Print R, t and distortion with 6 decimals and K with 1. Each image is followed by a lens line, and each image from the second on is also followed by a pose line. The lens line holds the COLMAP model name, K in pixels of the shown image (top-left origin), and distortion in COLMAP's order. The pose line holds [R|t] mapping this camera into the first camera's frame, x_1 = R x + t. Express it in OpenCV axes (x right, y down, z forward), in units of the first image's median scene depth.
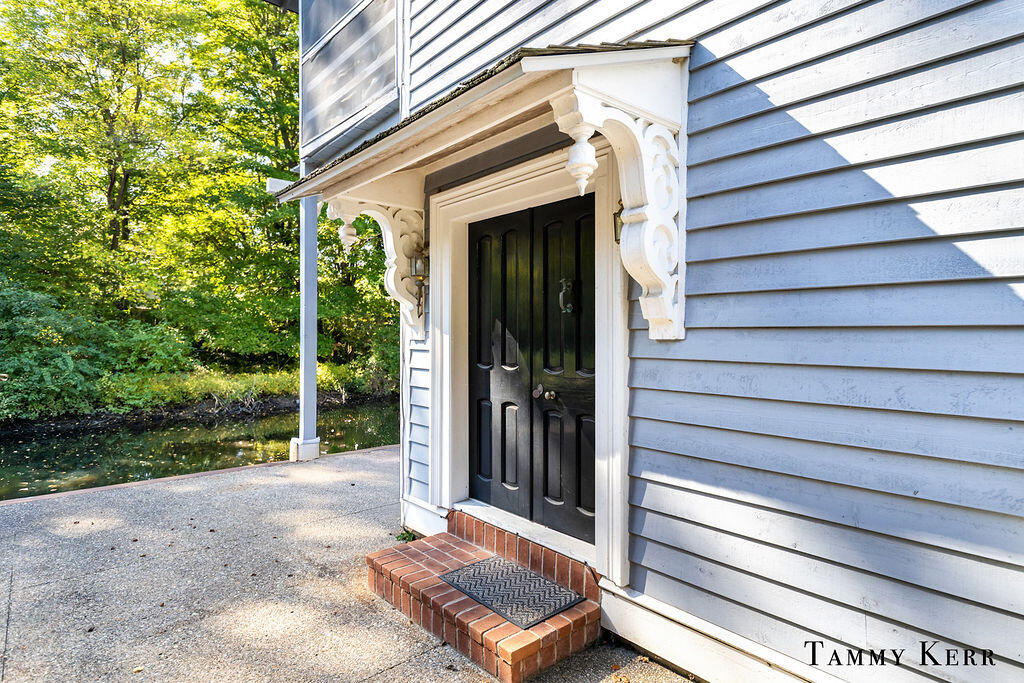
lens RADIAL K [[557.3, 0, 513.4], [0, 557.3, 338.2], [0, 0, 1]] dist [0.003379, -0.000106]
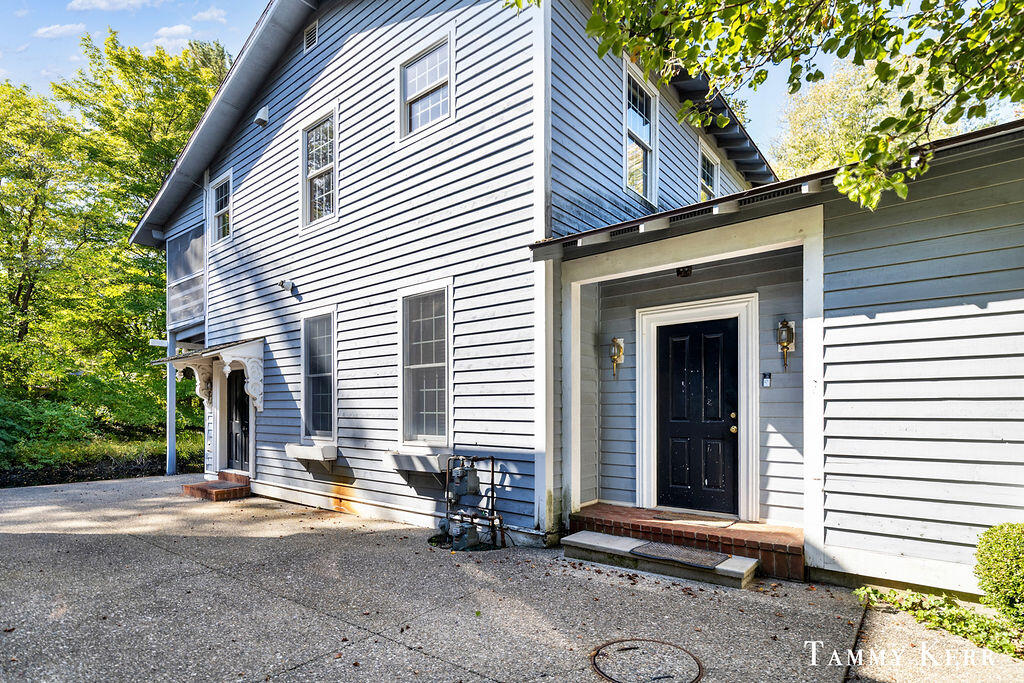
lens RADIAL K [[513.9, 0, 515.6], [0, 513.9, 409.5], [0, 0, 1]] dist [0.001735, 0.000073]
pose [[0.982760, -0.002389, 0.184873, 0.201301], [0.003801, 0.999966, -0.007286, 0.003305], [-0.184849, 0.007863, 0.982735, -0.422036]]
